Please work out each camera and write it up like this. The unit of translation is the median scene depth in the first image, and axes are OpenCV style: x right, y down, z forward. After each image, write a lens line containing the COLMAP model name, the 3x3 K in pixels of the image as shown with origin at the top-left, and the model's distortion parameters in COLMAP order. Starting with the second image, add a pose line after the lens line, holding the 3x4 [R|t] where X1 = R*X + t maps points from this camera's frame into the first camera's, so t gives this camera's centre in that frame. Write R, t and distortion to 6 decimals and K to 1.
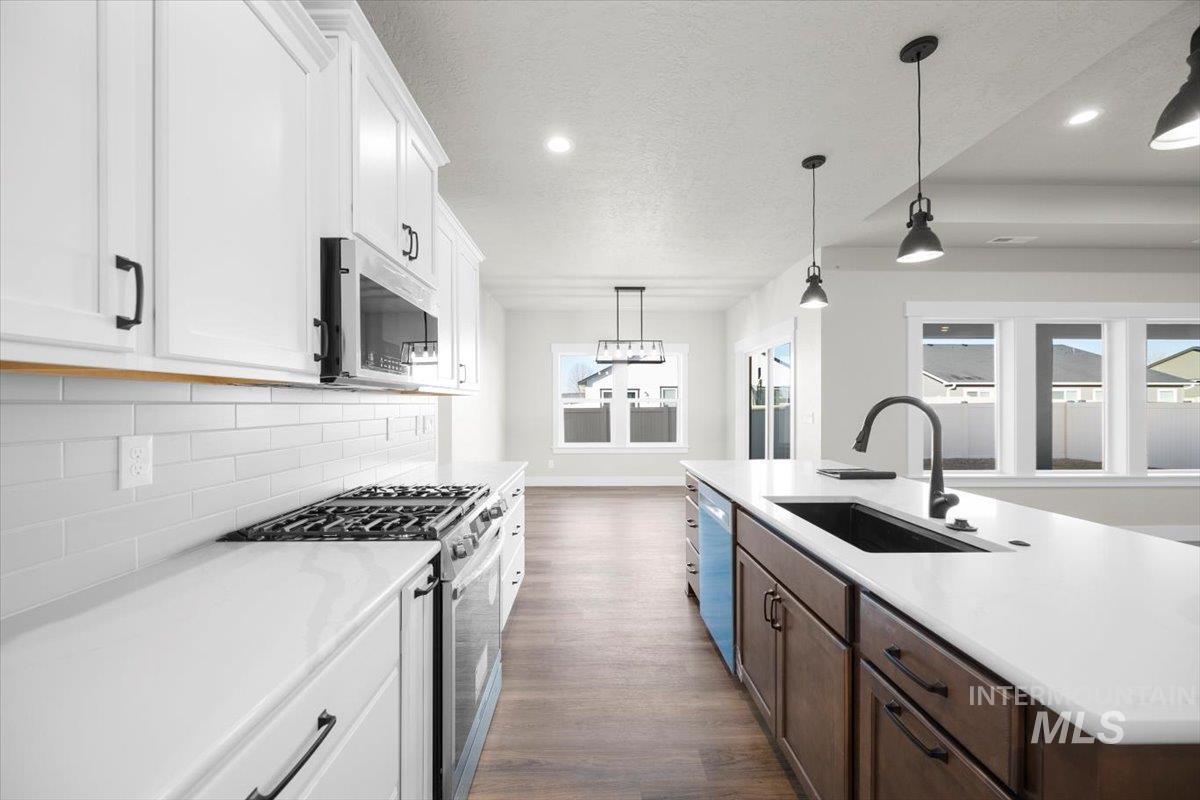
lens RADIAL K [[462.9, 0, 598.1], [0, 462.9, 401.9], [0, 0, 1]] dist [-0.003311, -0.000207]
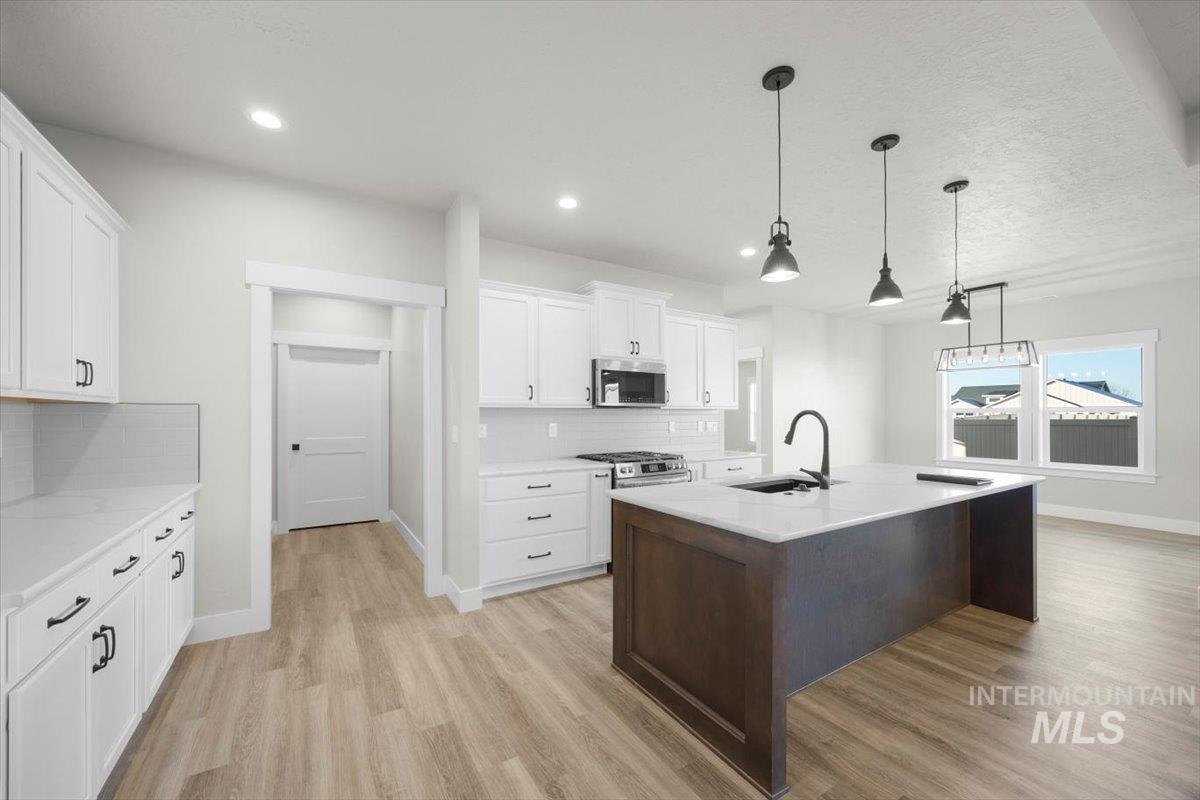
lens RADIAL K [[462.9, 0, 603.5], [0, 462.9, 410.0], [0, 0, 1]] dist [-0.003311, -0.000207]
pose [[0.512460, -0.007251, -0.858681, 0.461479], [0.003670, 0.999974, -0.006254, -0.001474], [0.858704, 0.000053, 0.512473, -0.109291]]
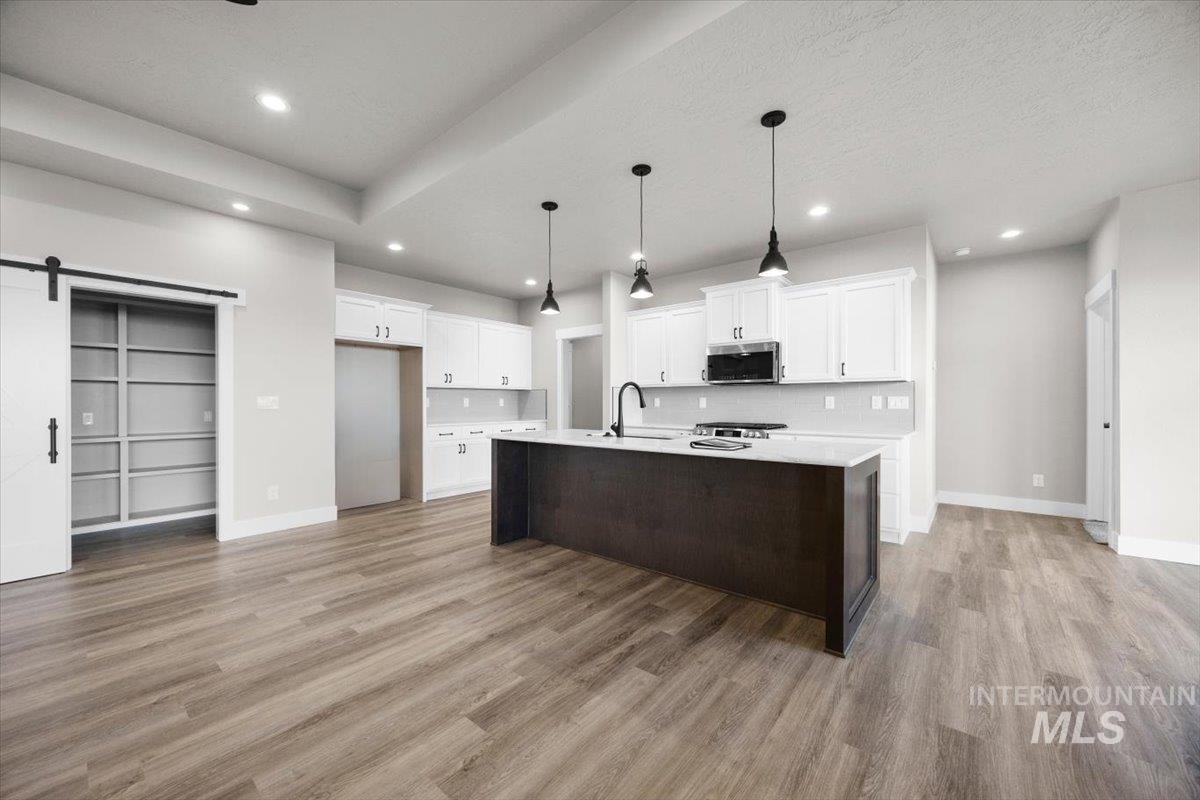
lens RADIAL K [[462.9, 0, 595.3], [0, 462.9, 403.1], [0, 0, 1]] dist [-0.003311, -0.000207]
pose [[-0.661145, 0.002622, -0.750254, 0.674611], [0.005839, 0.999982, -0.001650, 0.025652], [0.750235, -0.005471, -0.661148, 0.661694]]
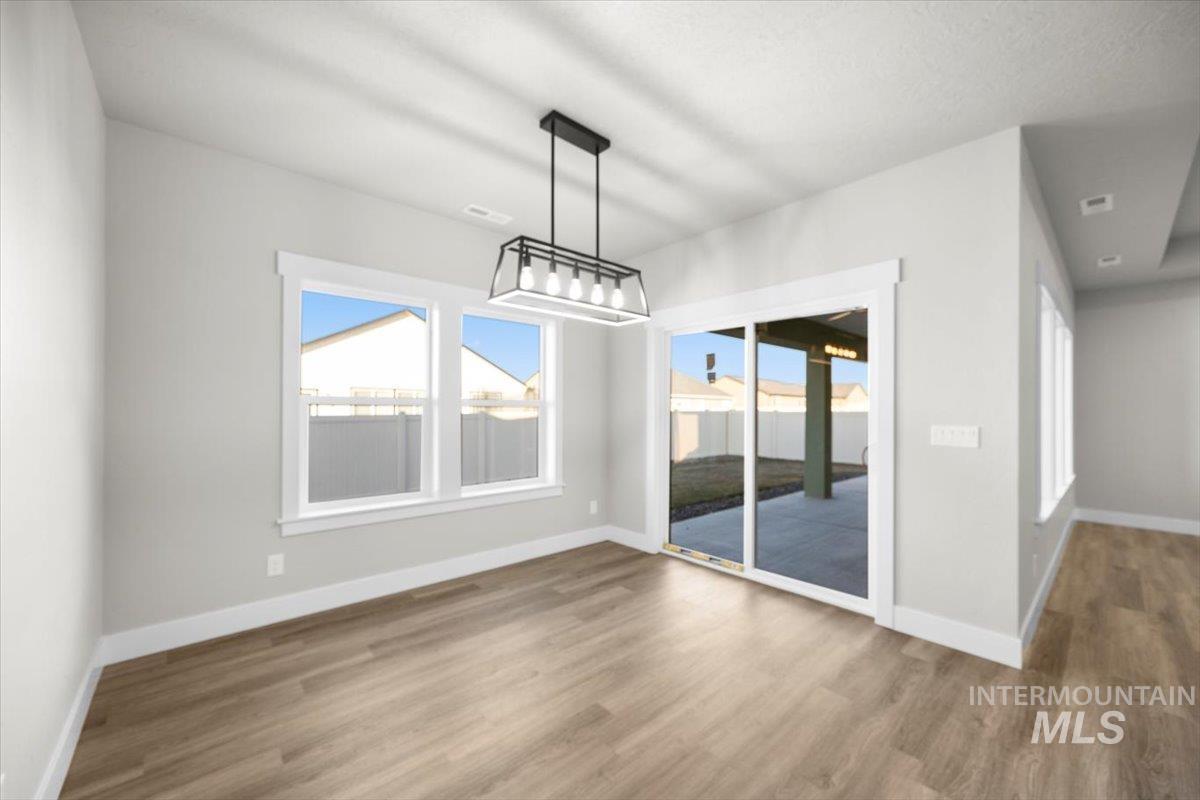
lens RADIAL K [[462.9, 0, 597.2], [0, 462.9, 406.7], [0, 0, 1]] dist [-0.003311, -0.000207]
pose [[0.763390, 0.003131, 0.645931, -0.188299], [-0.001485, 0.999994, -0.003092, 0.001370], [-0.645937, 0.001401, 0.763390, 0.672196]]
